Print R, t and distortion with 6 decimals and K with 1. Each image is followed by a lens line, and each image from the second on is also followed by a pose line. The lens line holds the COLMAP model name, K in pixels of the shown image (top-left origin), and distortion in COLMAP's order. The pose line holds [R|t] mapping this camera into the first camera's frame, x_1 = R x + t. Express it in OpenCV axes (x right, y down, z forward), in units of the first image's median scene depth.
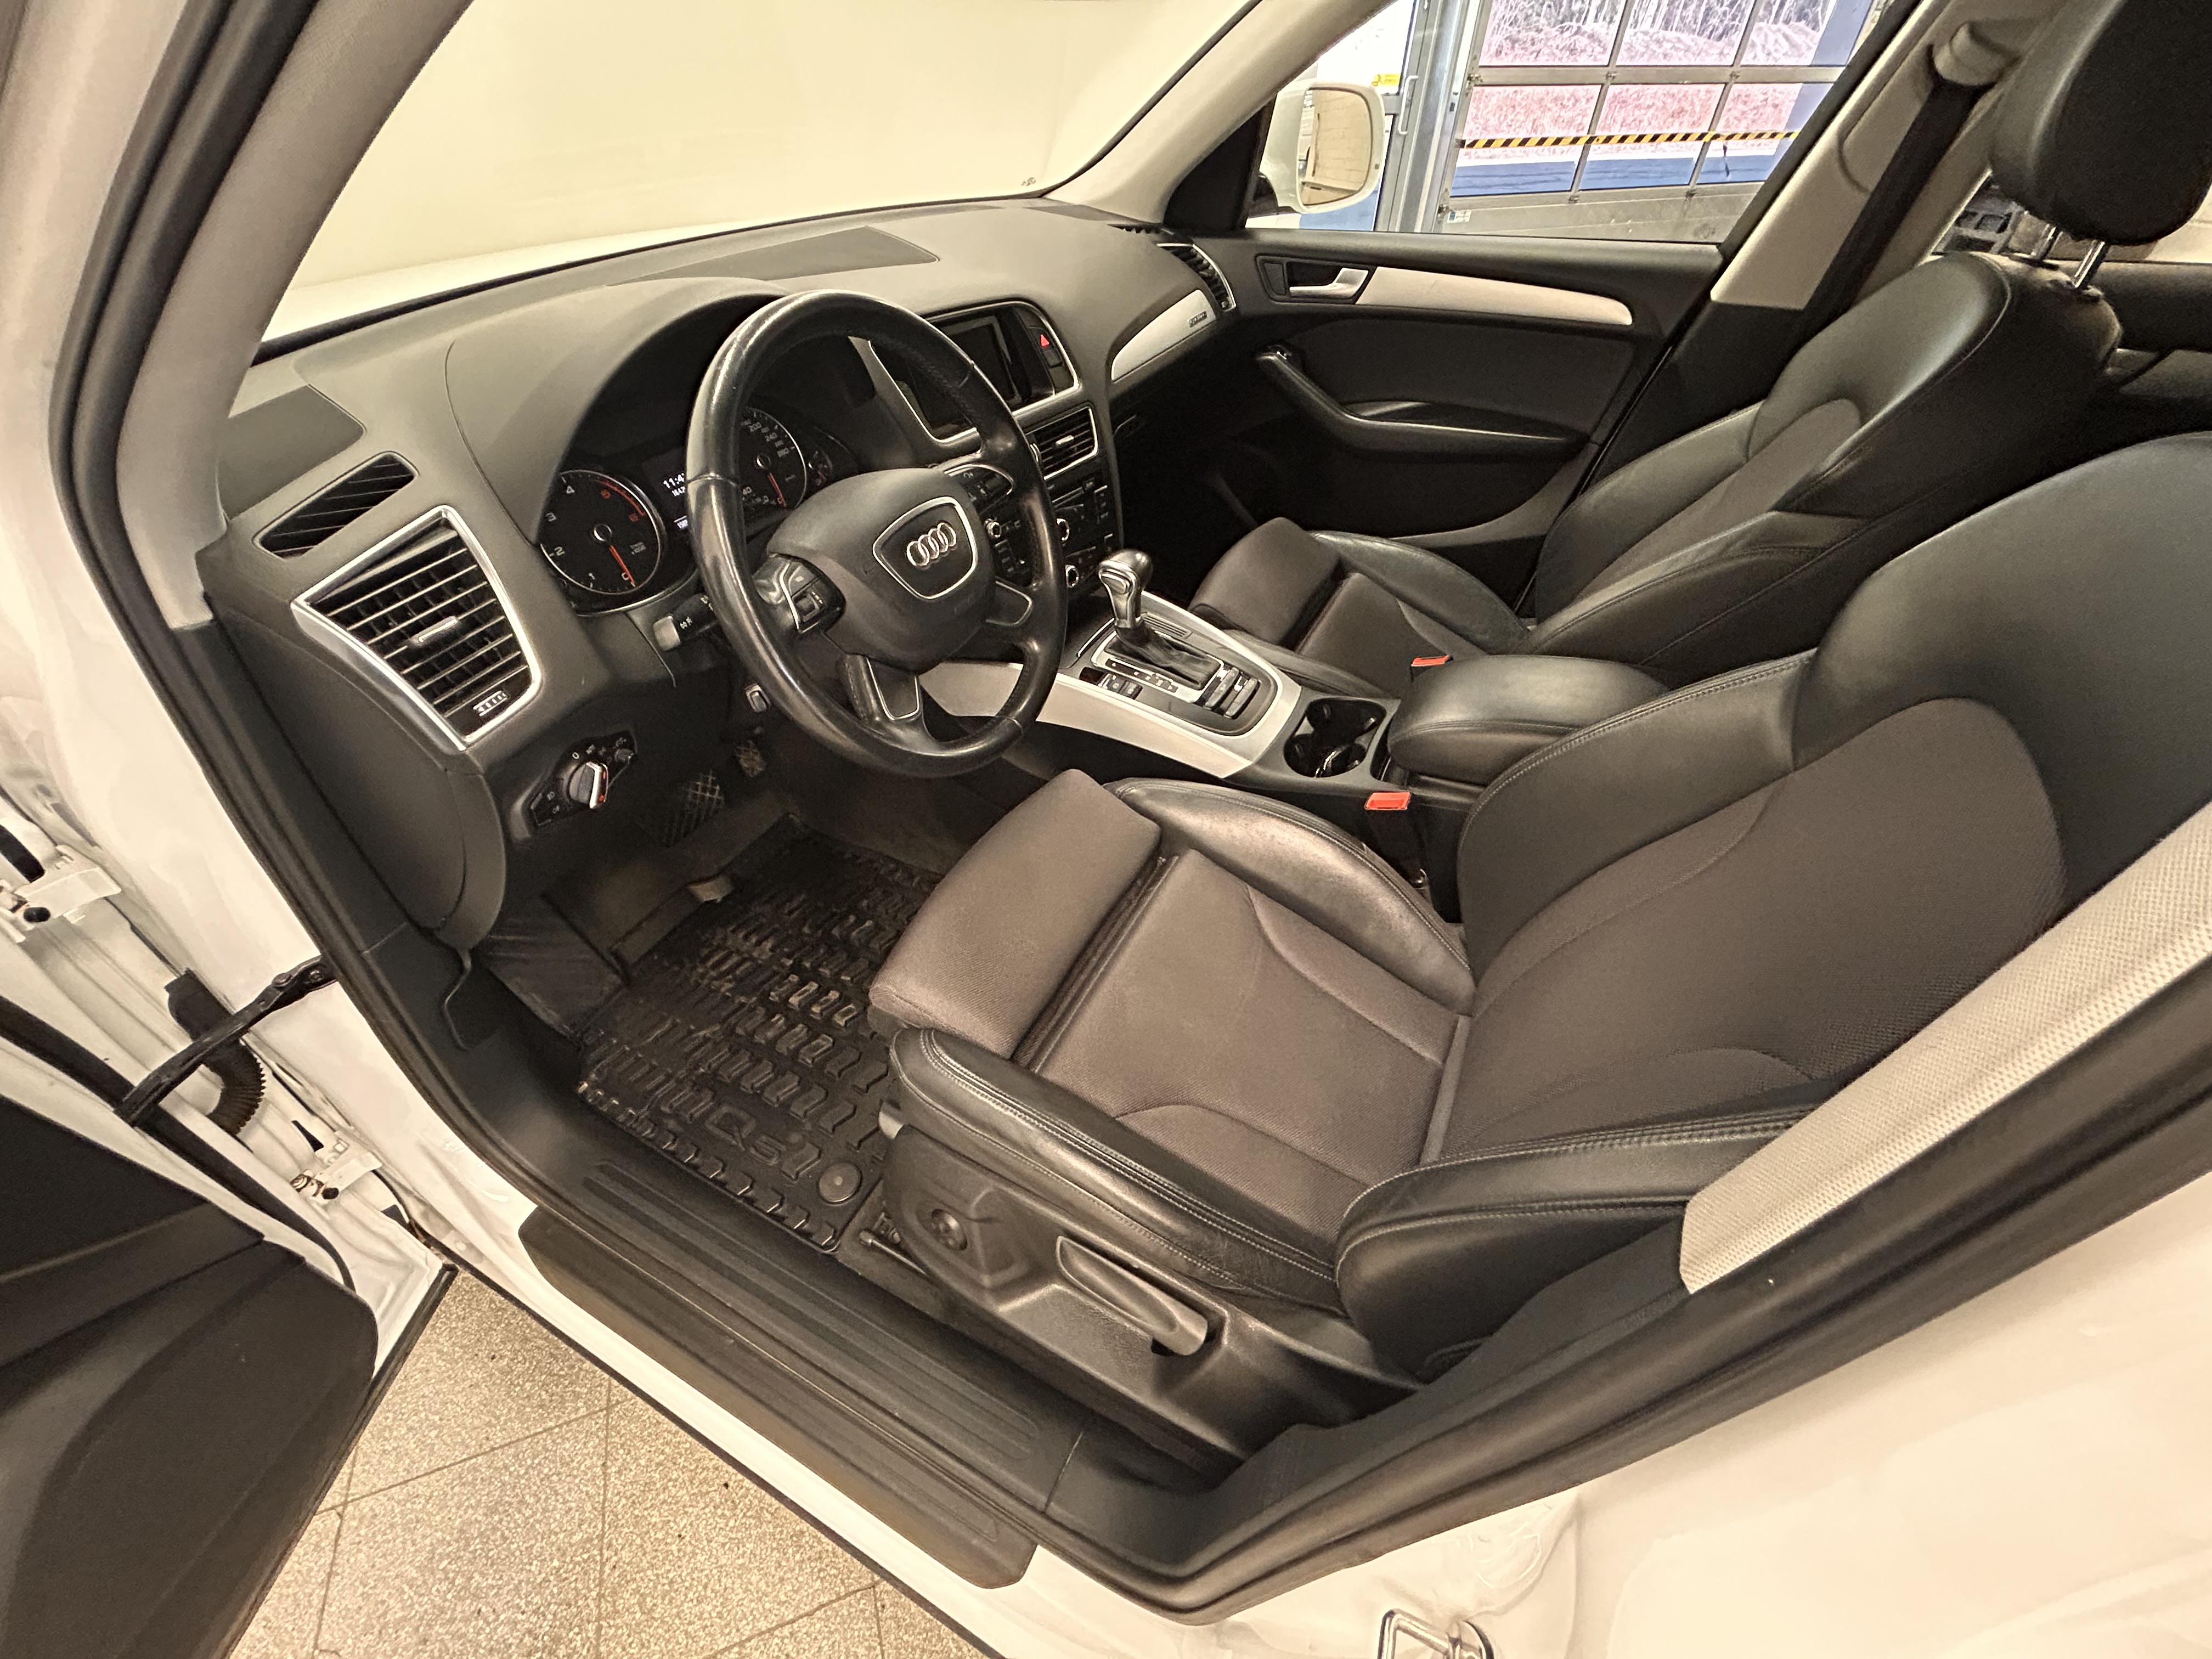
lens RADIAL K [[885.2, 0, 1106.0], [0, 885.2, 829.5], [0, 0, 1]] dist [0.000939, 0.000058]
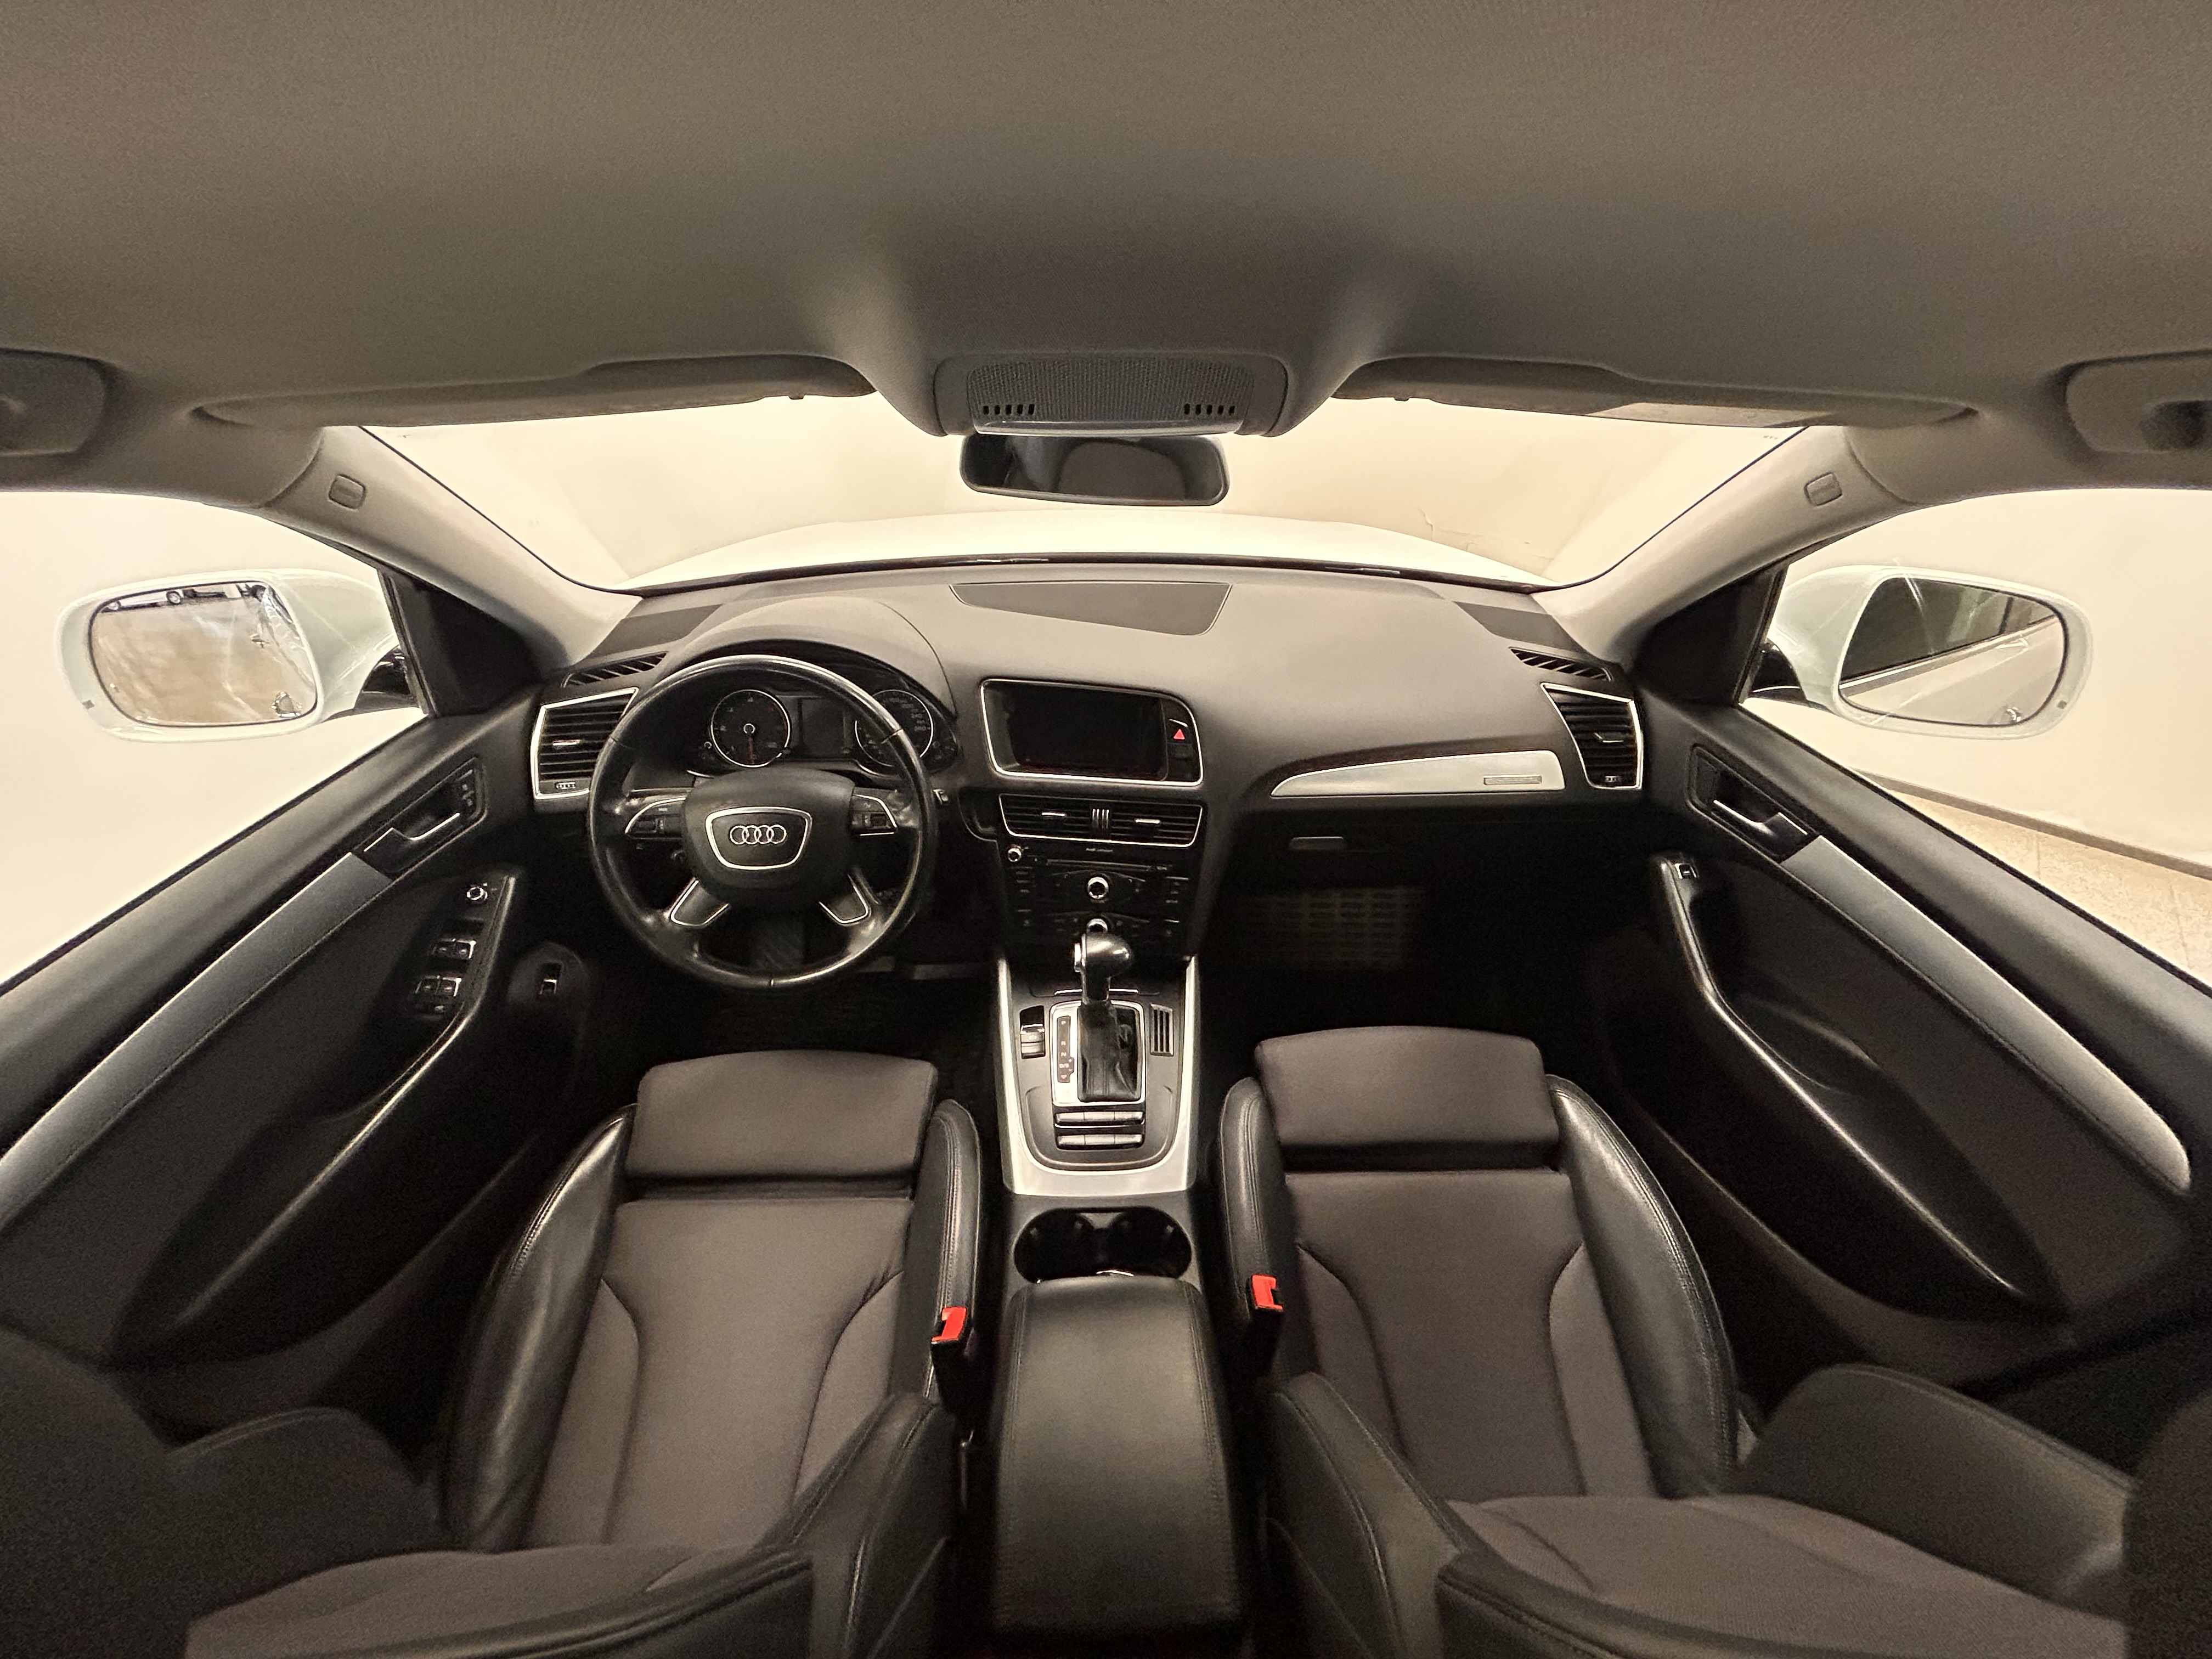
lens RADIAL K [[885.2, 0, 1106.0], [0, 885.2, 829.5], [0, 0, 1]] dist [0.000939, 0.000058]
pose [[0.464092, 0.478861, -0.745192, 0.707089], [-0.590273, 0.794453, 0.142905, -0.557637], [0.660452, 0.373545, 0.651358, 0.311029]]
